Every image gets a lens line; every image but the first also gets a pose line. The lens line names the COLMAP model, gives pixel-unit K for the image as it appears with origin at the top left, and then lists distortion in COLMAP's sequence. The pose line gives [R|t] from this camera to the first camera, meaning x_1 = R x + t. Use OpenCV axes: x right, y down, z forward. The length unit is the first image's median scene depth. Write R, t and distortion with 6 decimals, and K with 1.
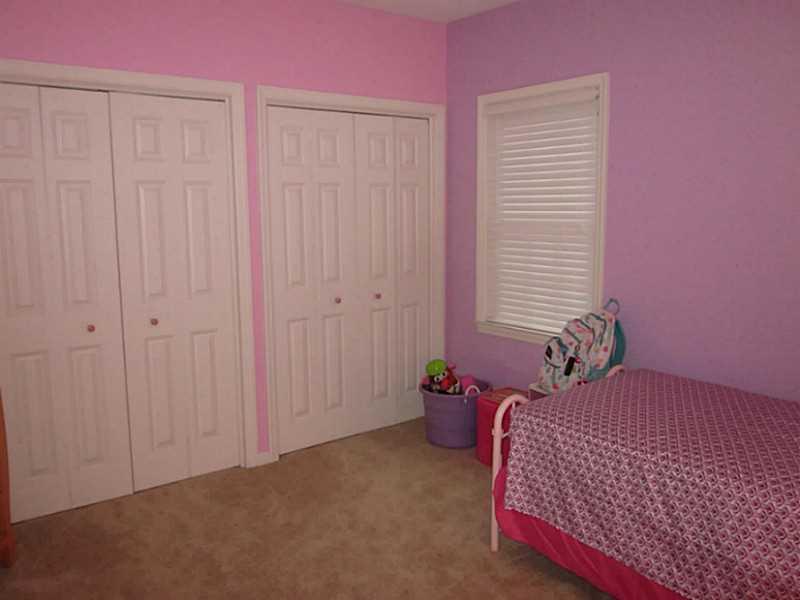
lens RADIAL K [[673.1, 0, 400.0], [0, 673.1, 300.0], [0, 0, 1]] dist [0.007596, 0.004561]
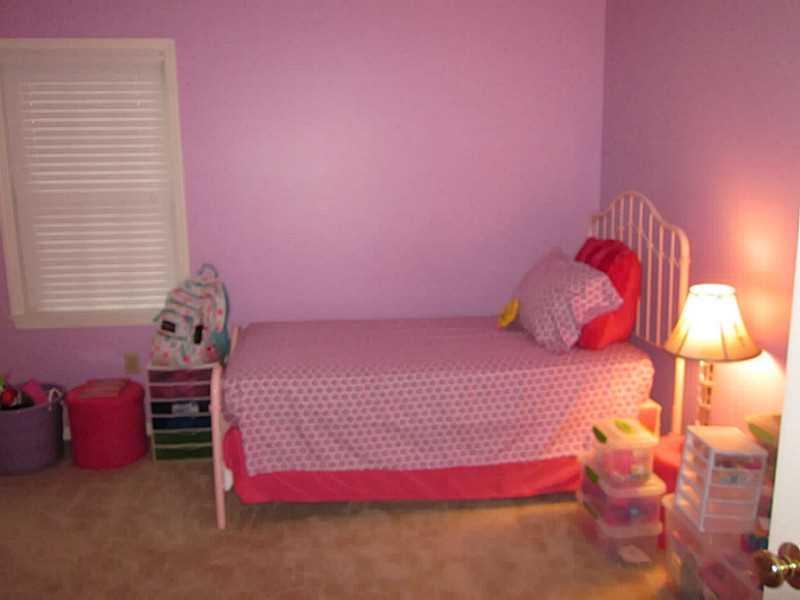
lens RADIAL K [[668.3, 0, 402.0], [0, 668.3, 291.8], [0, 0, 1]] dist [-0.010385, -0.009576]
pose [[0.517642, -0.148244, 0.842657, -0.416006], [0.126418, 0.987317, 0.096035, -0.020737], [-0.846207, 0.056815, 0.529817, 0.217499]]
